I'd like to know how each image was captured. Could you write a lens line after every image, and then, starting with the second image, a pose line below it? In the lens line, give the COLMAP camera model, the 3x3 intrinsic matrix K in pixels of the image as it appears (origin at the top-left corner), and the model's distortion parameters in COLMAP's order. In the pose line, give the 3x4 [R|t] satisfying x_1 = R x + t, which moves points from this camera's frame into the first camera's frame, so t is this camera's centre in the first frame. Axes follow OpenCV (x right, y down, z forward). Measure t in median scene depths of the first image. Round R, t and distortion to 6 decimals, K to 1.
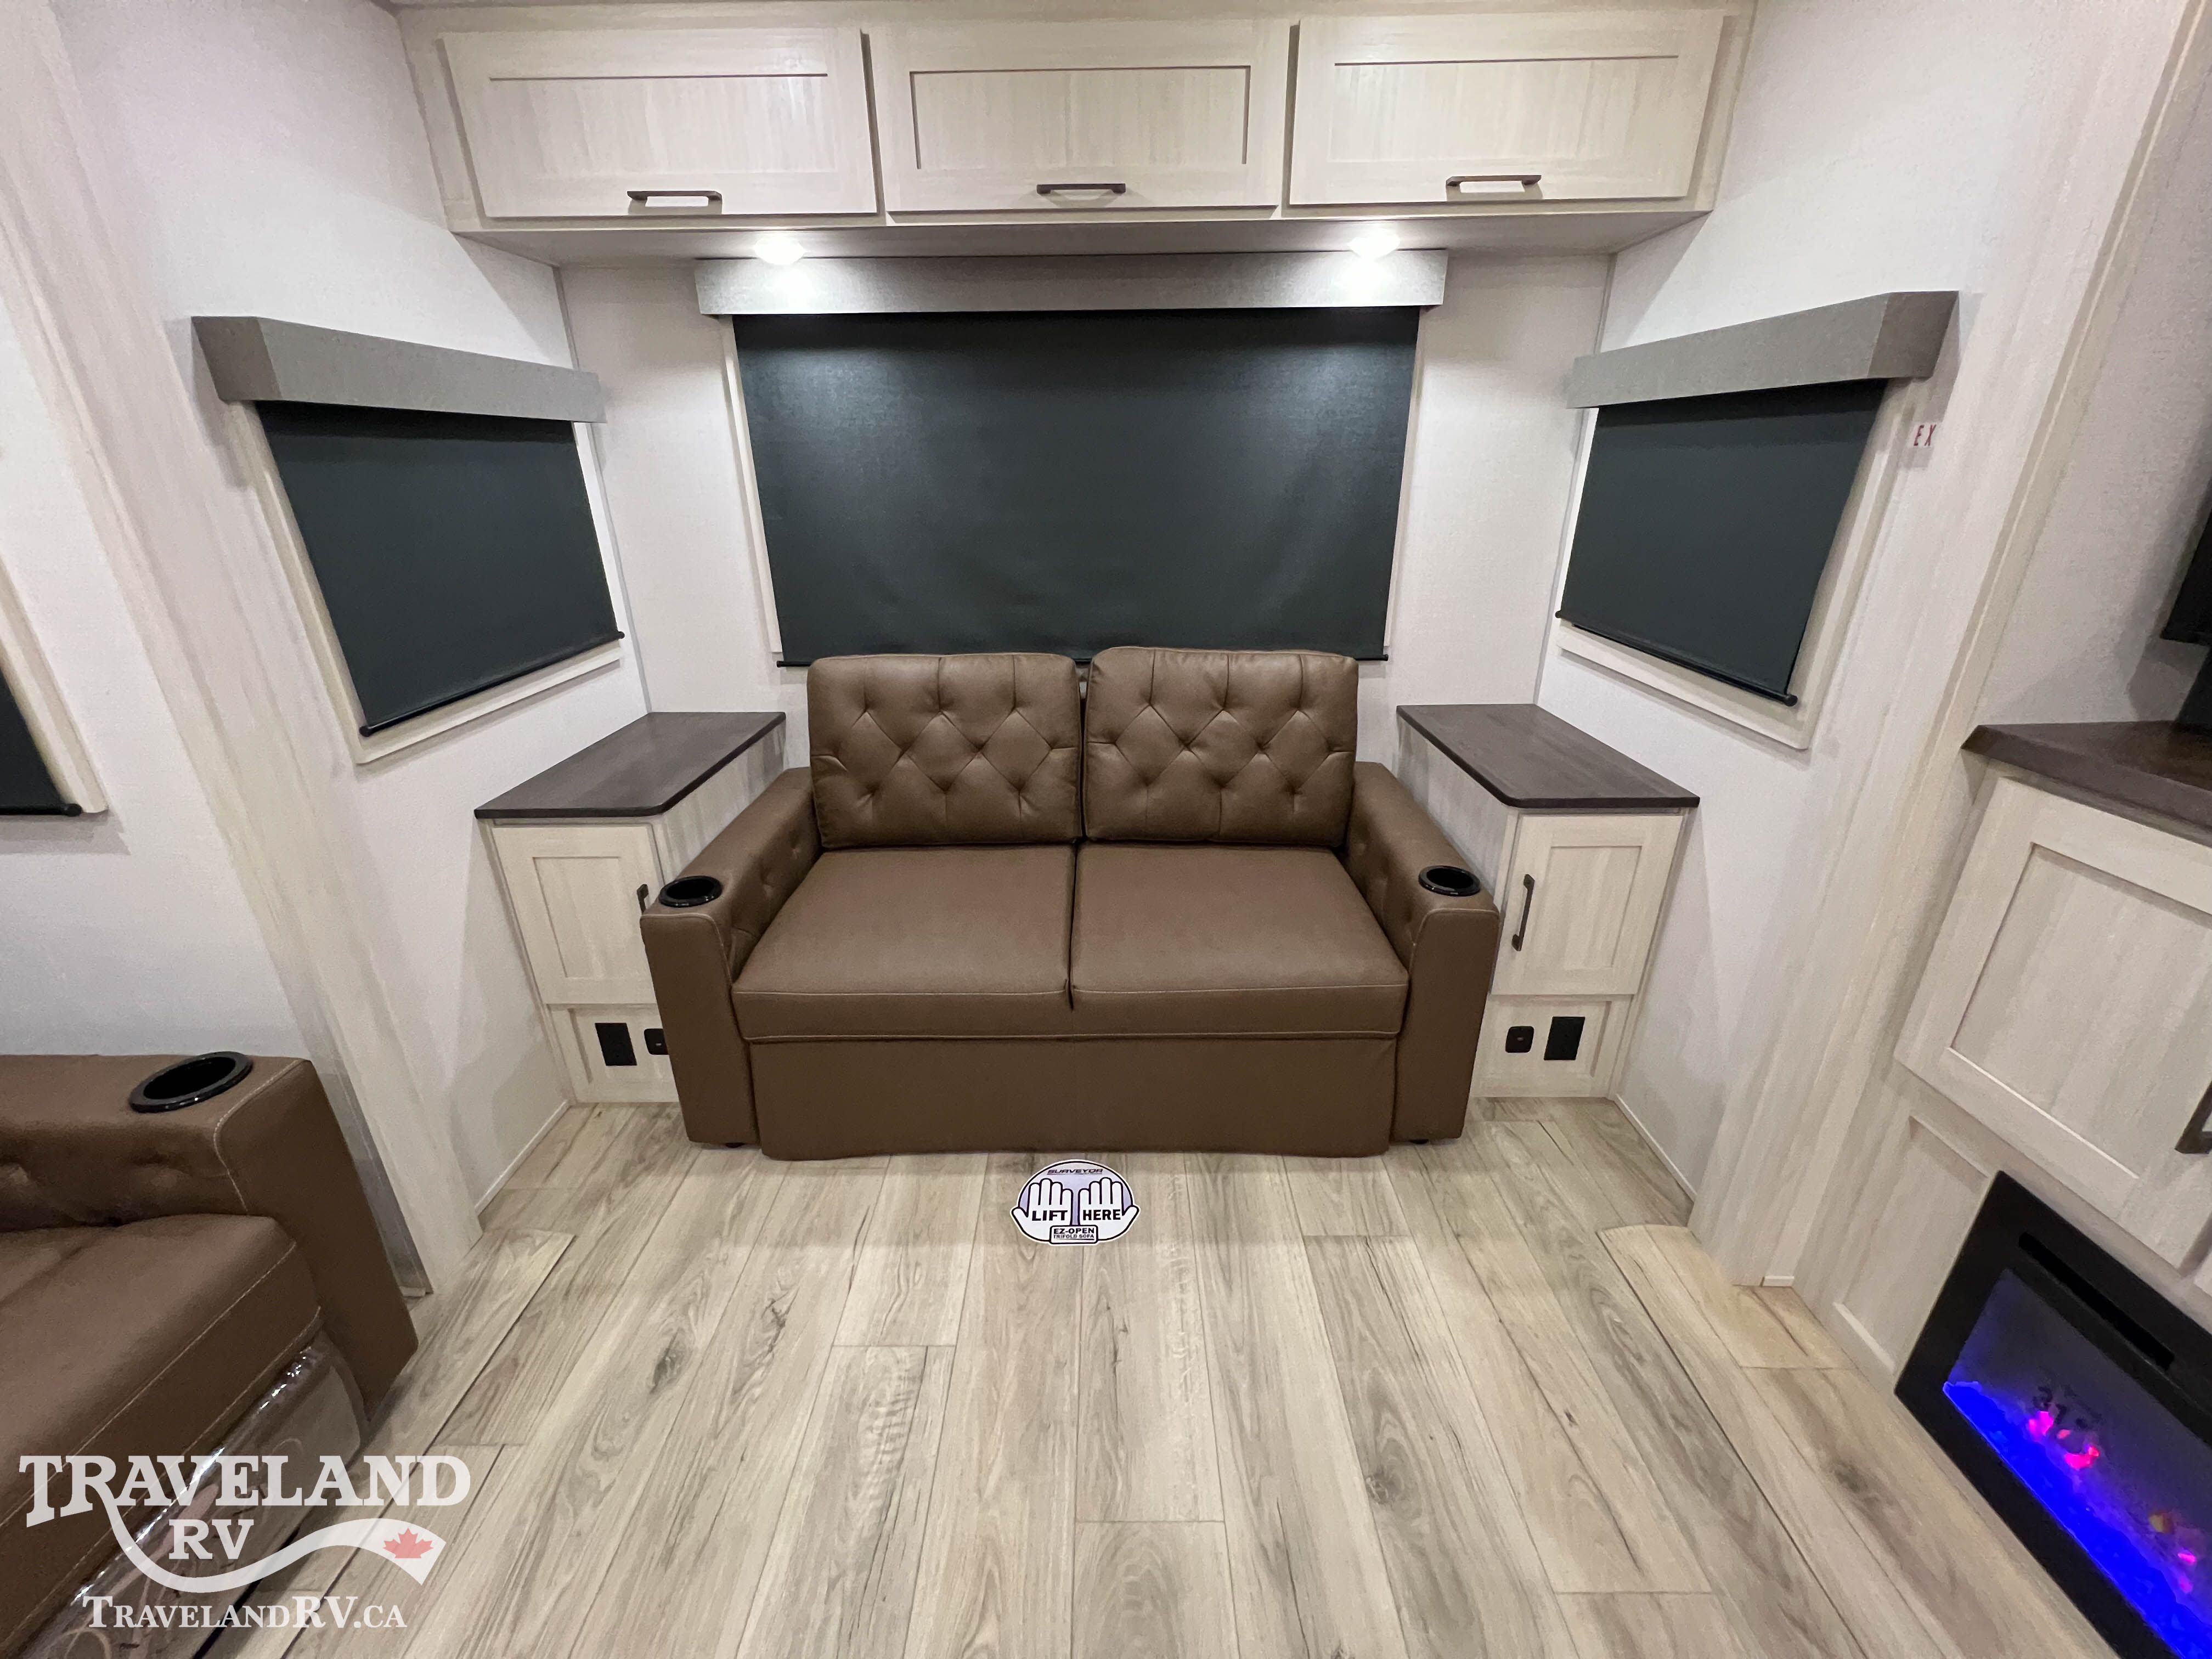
lens RADIAL K [[885.9, 0, 1100.8], [0, 885.9, 824.5], [0, 0, 1]] dist [-0.001069, 0.000412]
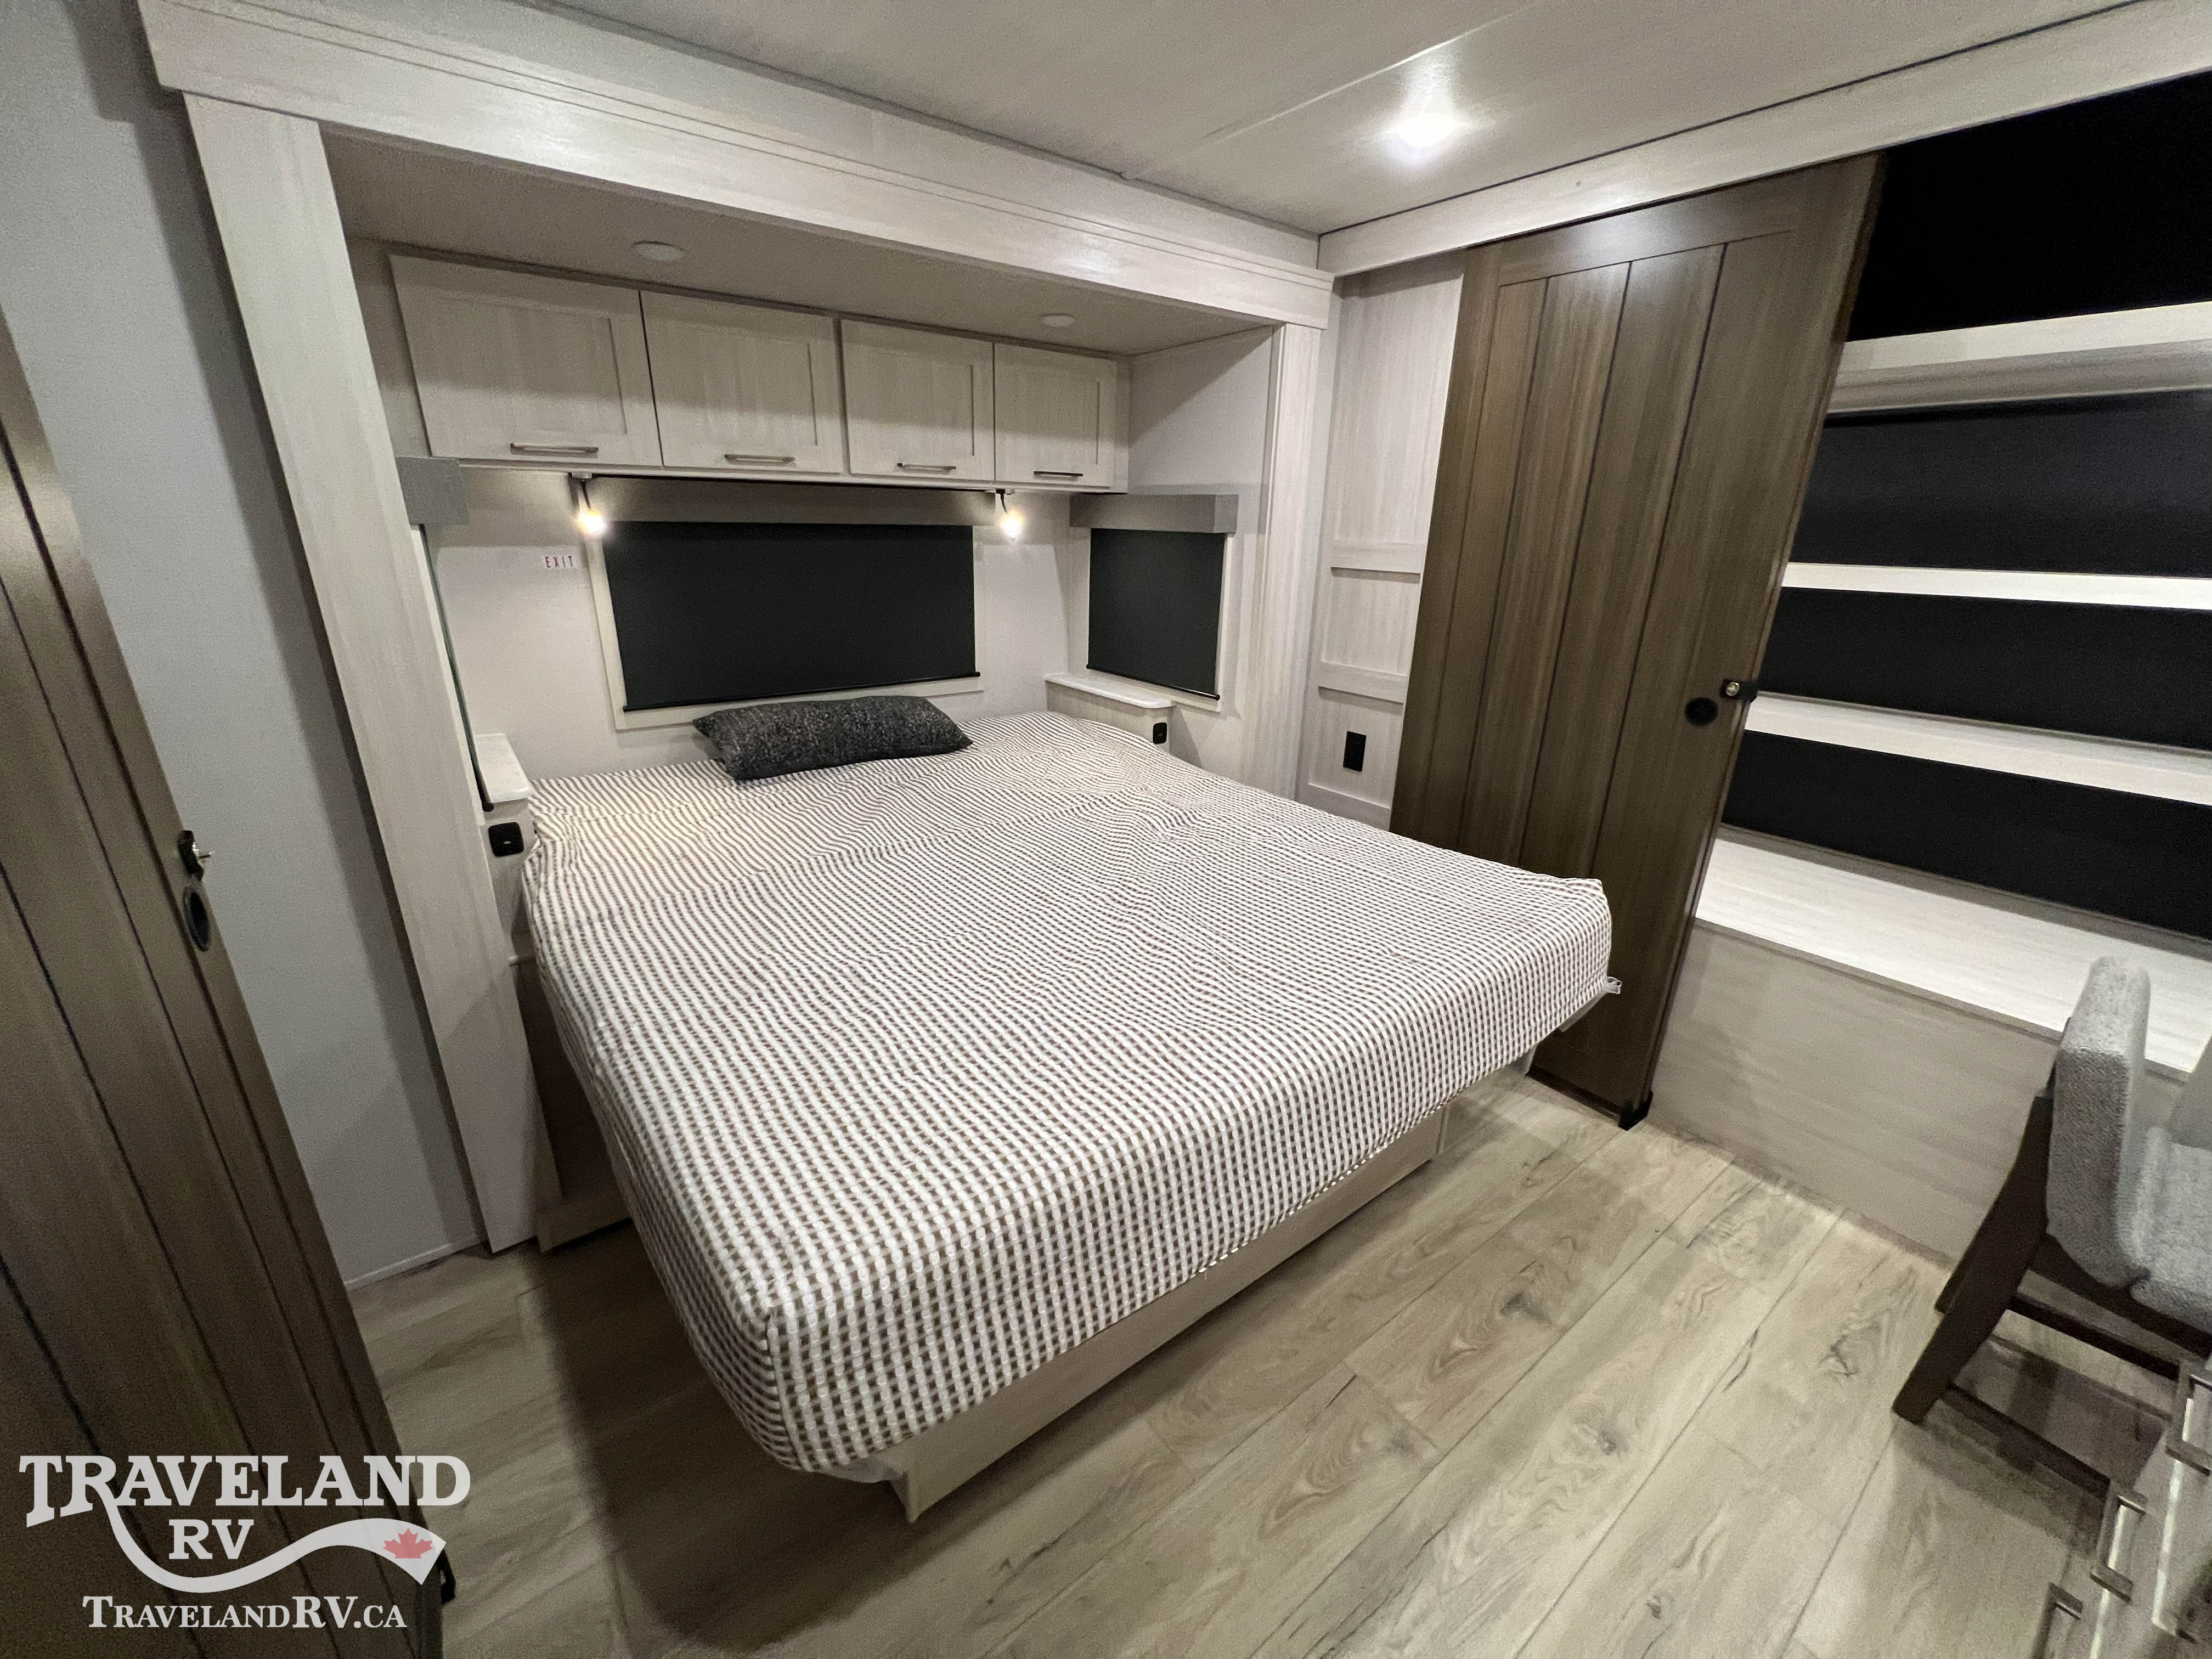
lens RADIAL K [[885.9, 0, 1100.2], [0, 885.9, 826.1], [0, 0, 1]] dist [-0.001069, 0.000412]
pose [[-0.605195, -0.265782, 0.750399, -0.404836], [0.290231, 0.804080, 0.518866, -0.339545], [-0.741286, 0.531804, -0.409487, 0.784214]]
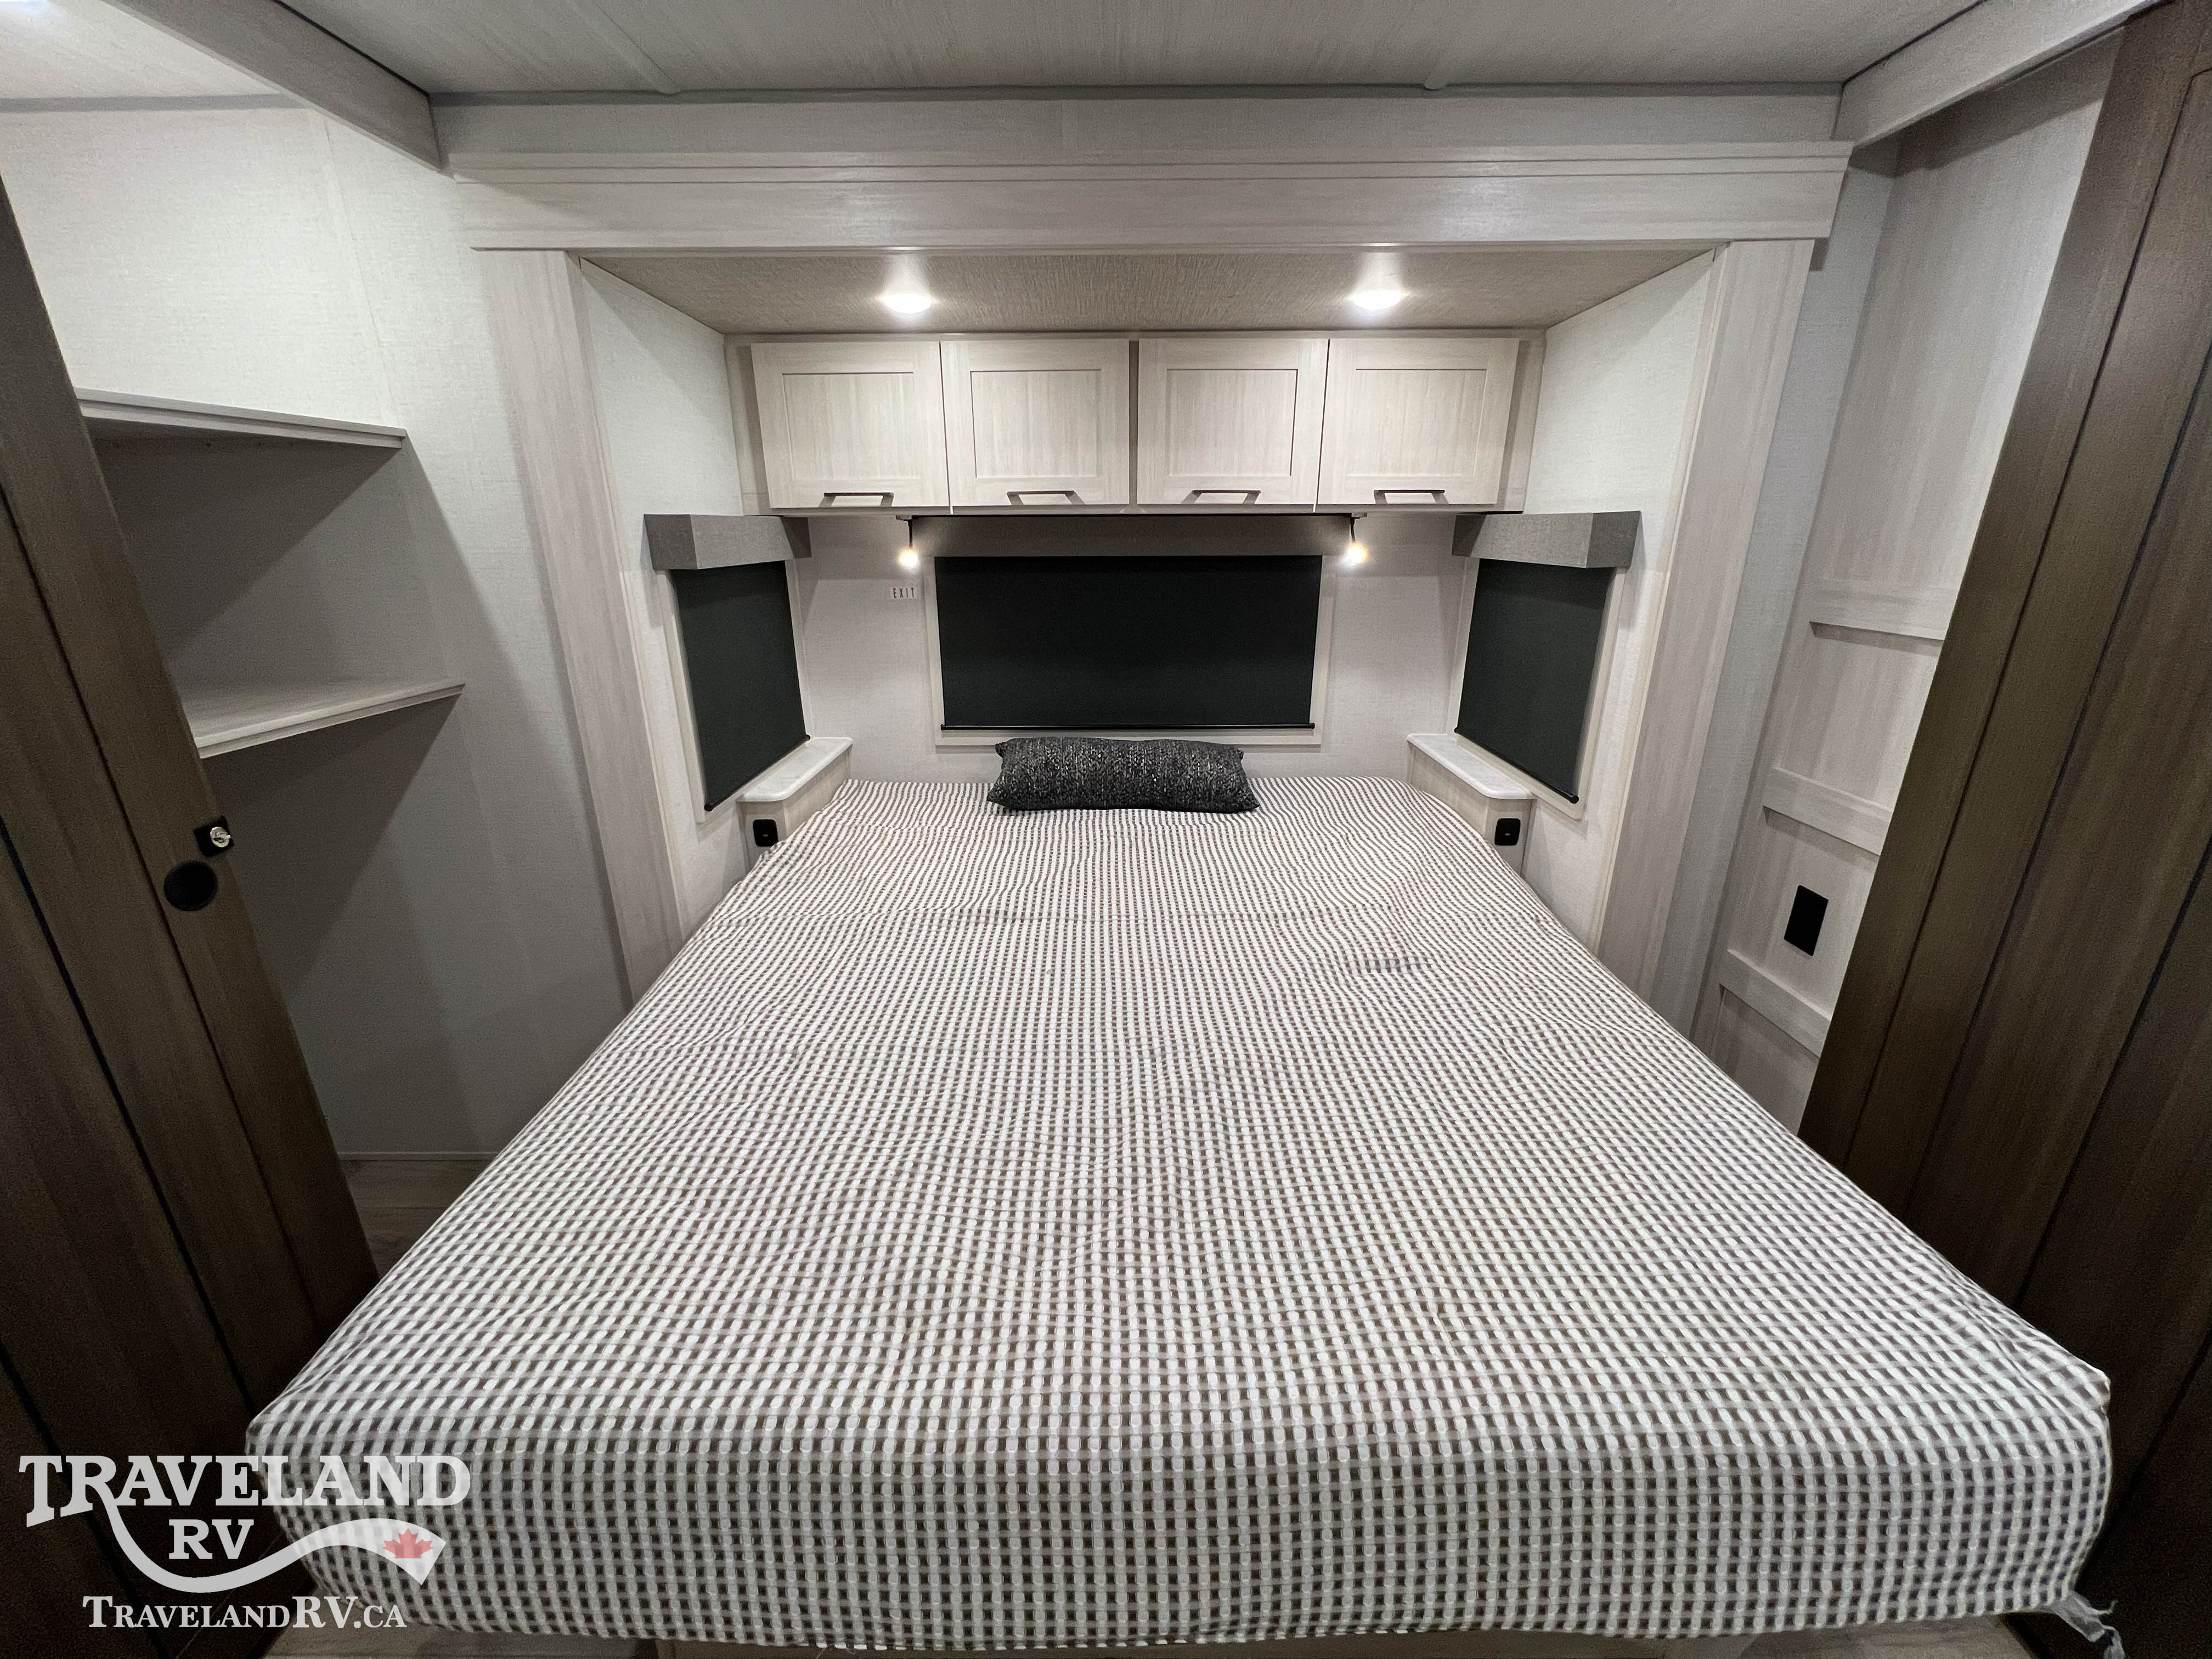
lens RADIAL K [[885.9, 0, 1099.9], [0, 885.9, 824.6], [0, 0, 1]] dist [-0.001069, 0.000412]
pose [[0.002320, -0.310017, 0.950728, -0.349353], [0.384779, 0.877809, 0.285301, -0.160628], [-0.923006, 0.365158, 0.121324, 0.286196]]
